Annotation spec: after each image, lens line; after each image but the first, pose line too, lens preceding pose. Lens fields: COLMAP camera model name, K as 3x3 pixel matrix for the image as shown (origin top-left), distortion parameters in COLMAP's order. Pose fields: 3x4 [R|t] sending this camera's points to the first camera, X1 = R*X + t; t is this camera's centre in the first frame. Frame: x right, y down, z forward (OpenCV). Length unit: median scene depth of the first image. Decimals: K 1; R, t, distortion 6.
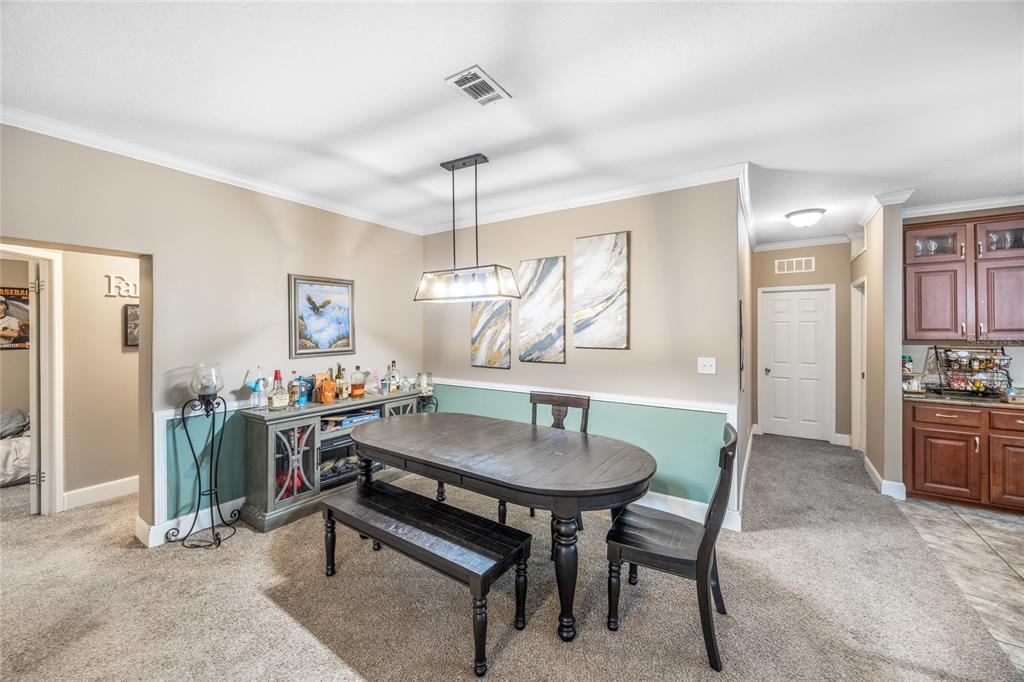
lens RADIAL K [[393.1, 0, 514.5], [0, 393.1, 327.6], [0, 0, 1]] dist [-0.002713, -0.000151]
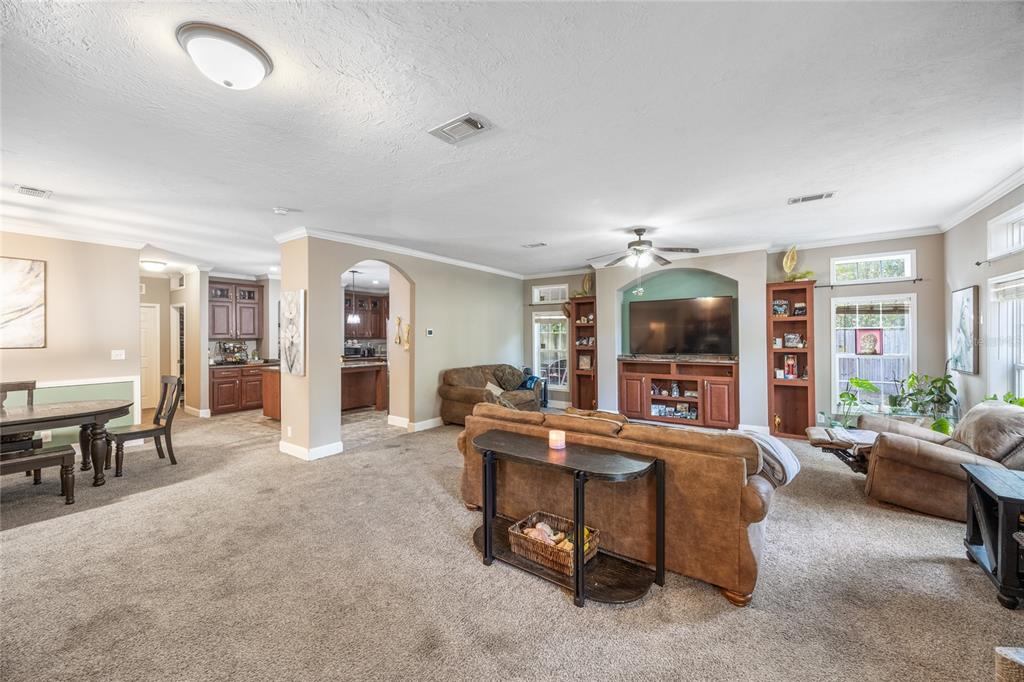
lens RADIAL K [[388.8, 0, 514.0], [0, 388.8, 336.2], [0, 0, 1]] dist [-0.001197, -0.000201]
pose [[0.034651, -0.005008, 0.999387, -1.072180], [-0.004606, 0.999976, 0.005170, 0.000273], [-0.999389, -0.004782, 0.034627, -0.720684]]
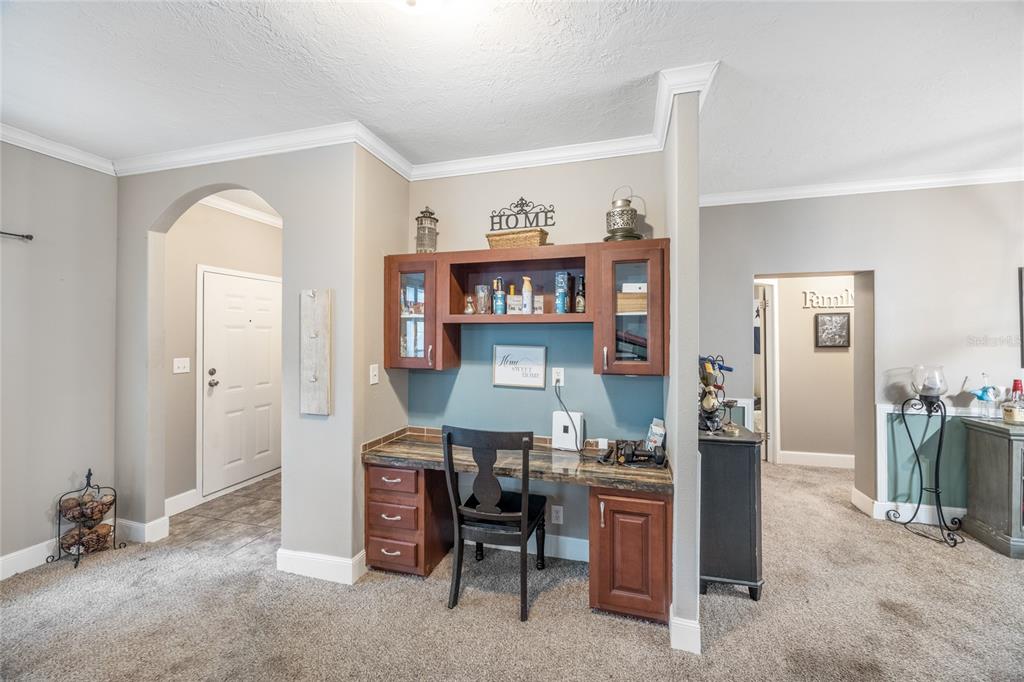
lens RADIAL K [[388.8, 0, 514.0], [0, 388.8, 336.2], [0, 0, 1]] dist [-0.001197, -0.000201]
pose [[0.305090, 0.001603, -0.952322, -0.124701], [0.009201, 0.999947, 0.004631, -0.002725], [0.952279, -0.010175, 0.305059, -0.329961]]
